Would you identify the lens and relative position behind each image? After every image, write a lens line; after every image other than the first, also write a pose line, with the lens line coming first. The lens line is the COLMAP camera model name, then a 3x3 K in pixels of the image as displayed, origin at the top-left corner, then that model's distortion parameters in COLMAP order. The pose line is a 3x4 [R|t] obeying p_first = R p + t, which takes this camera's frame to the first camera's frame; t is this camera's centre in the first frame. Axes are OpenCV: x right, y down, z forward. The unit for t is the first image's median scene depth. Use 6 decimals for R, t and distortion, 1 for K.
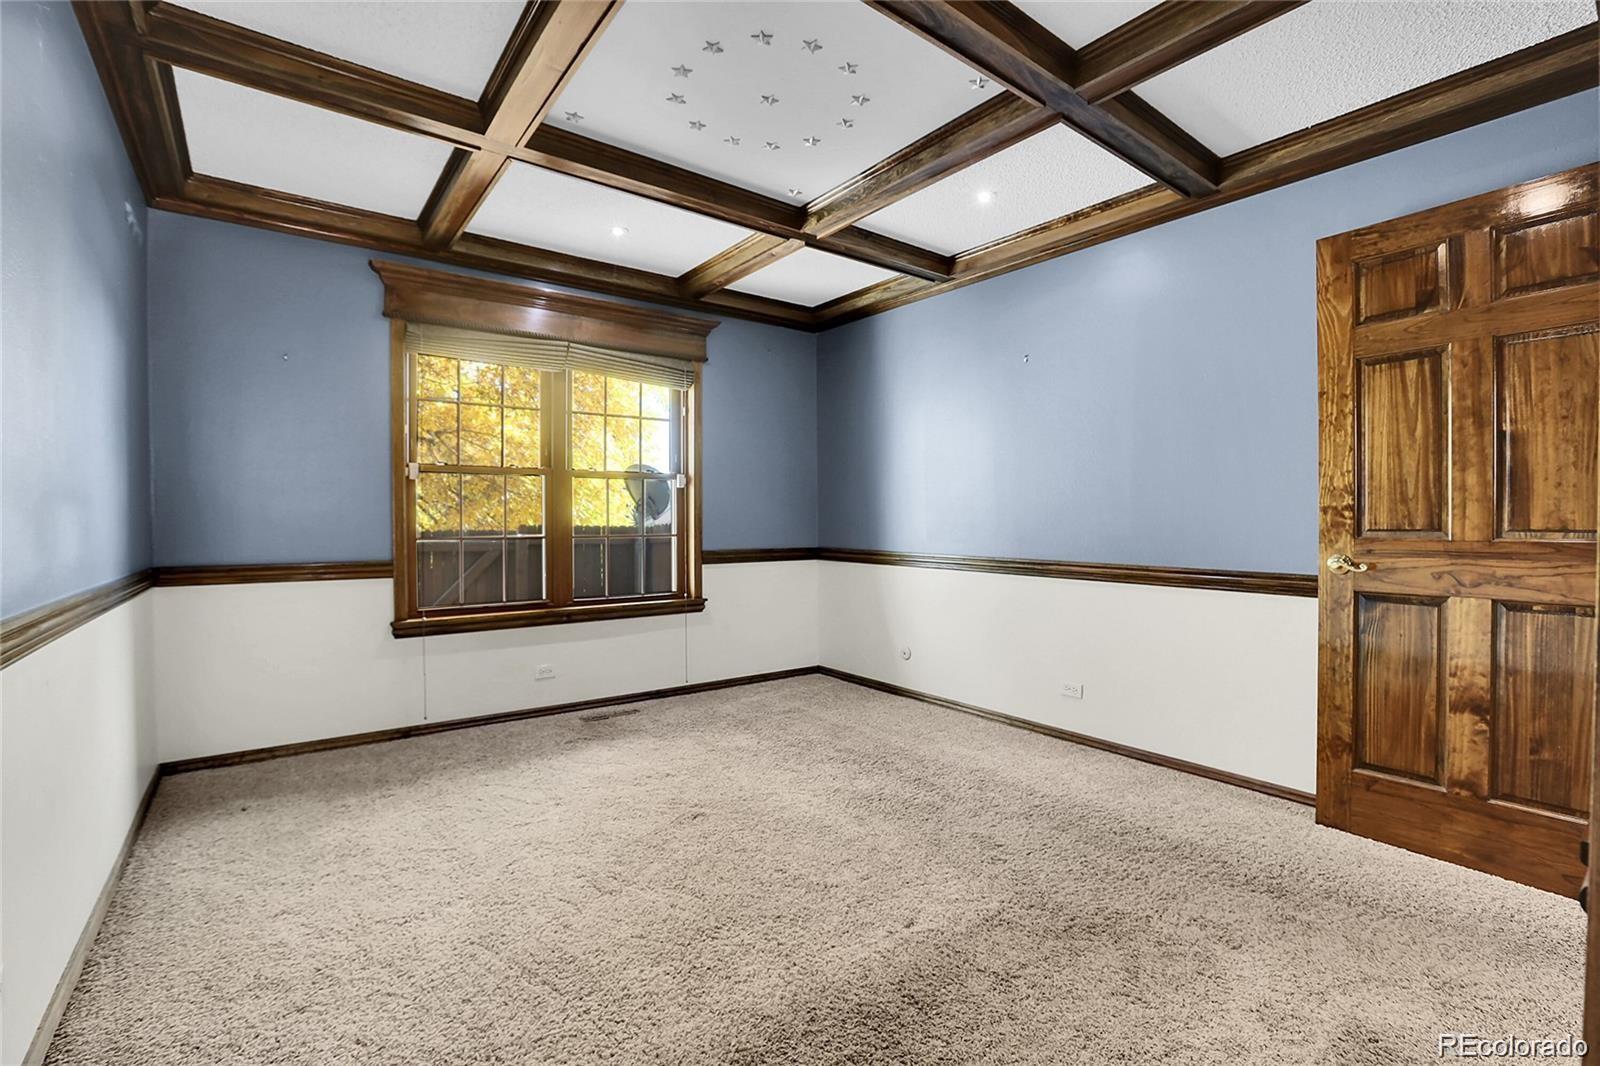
lens RADIAL K [[720.9, 0, 796.8], [0, 720.9, 537.7], [0, 0, 1]] dist [-0.020270, 0.000842]
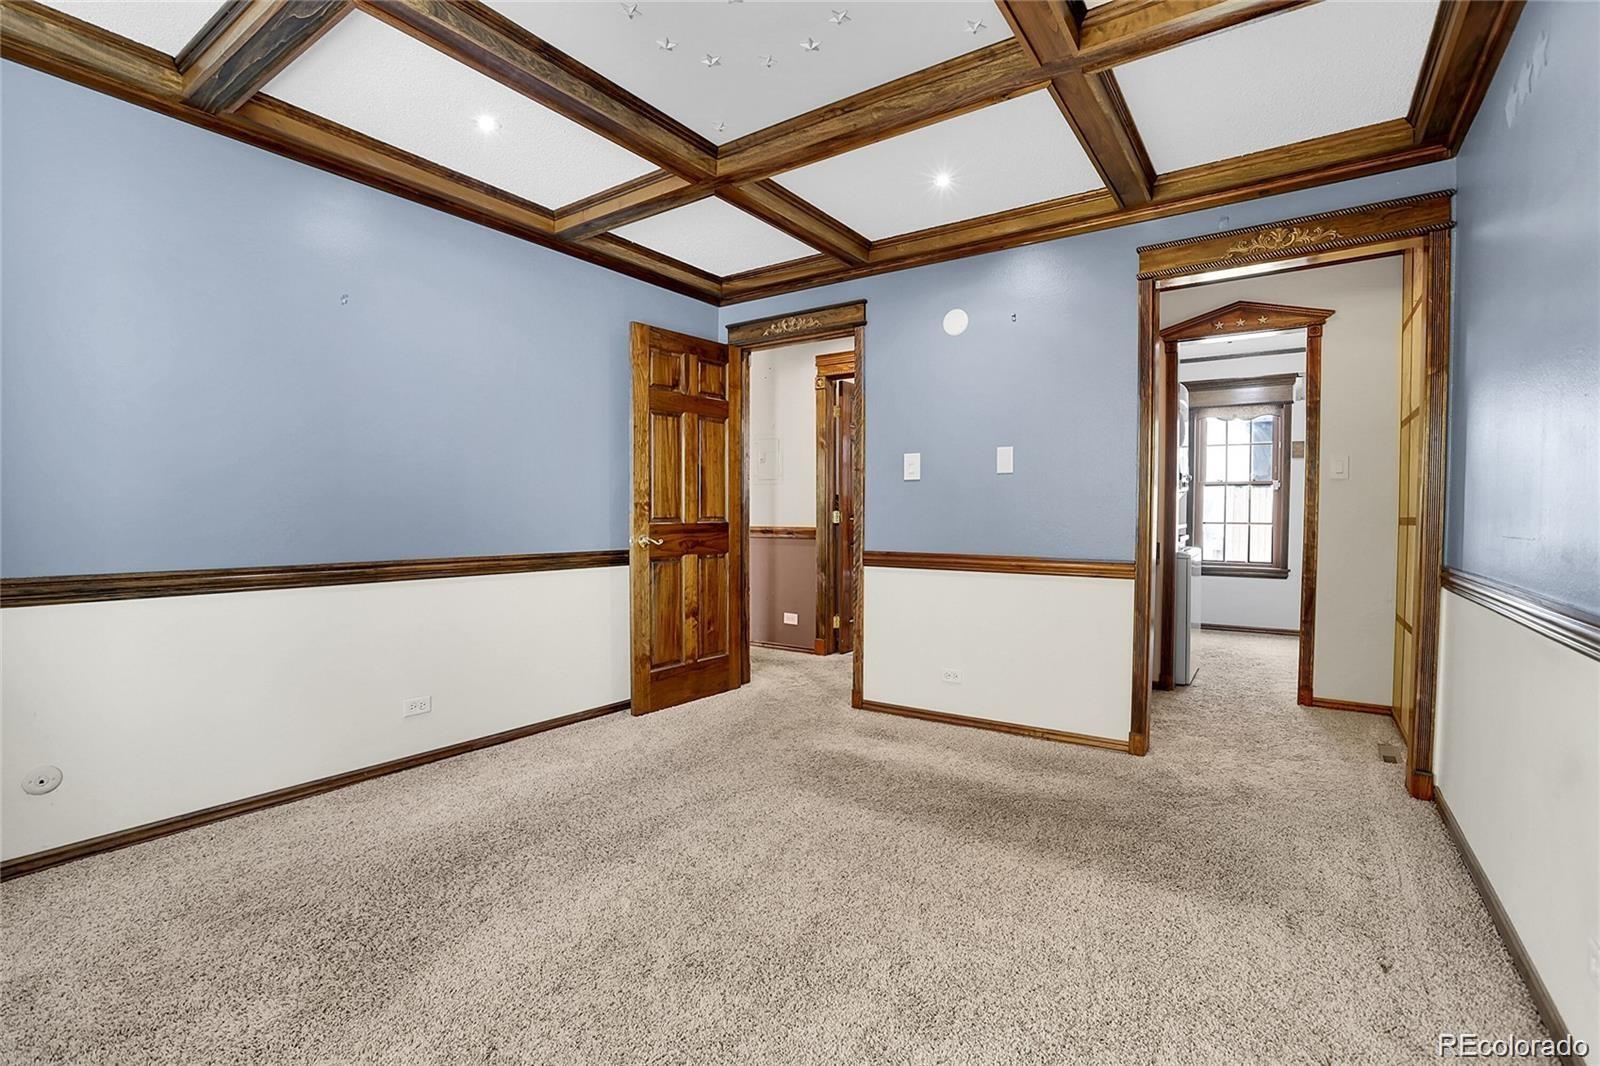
lens RADIAL K [[720.9, 0, 800.0], [0, 720.9, 530.2], [0, 0, 1]] dist [-0.020270, 0.000842]
pose [[-0.290992, -0.029080, 0.956283, -0.856064], [0.017461, 0.999210, 0.035698, -0.036728], [-0.956566, 0.027085, -0.290255, 1.190395]]
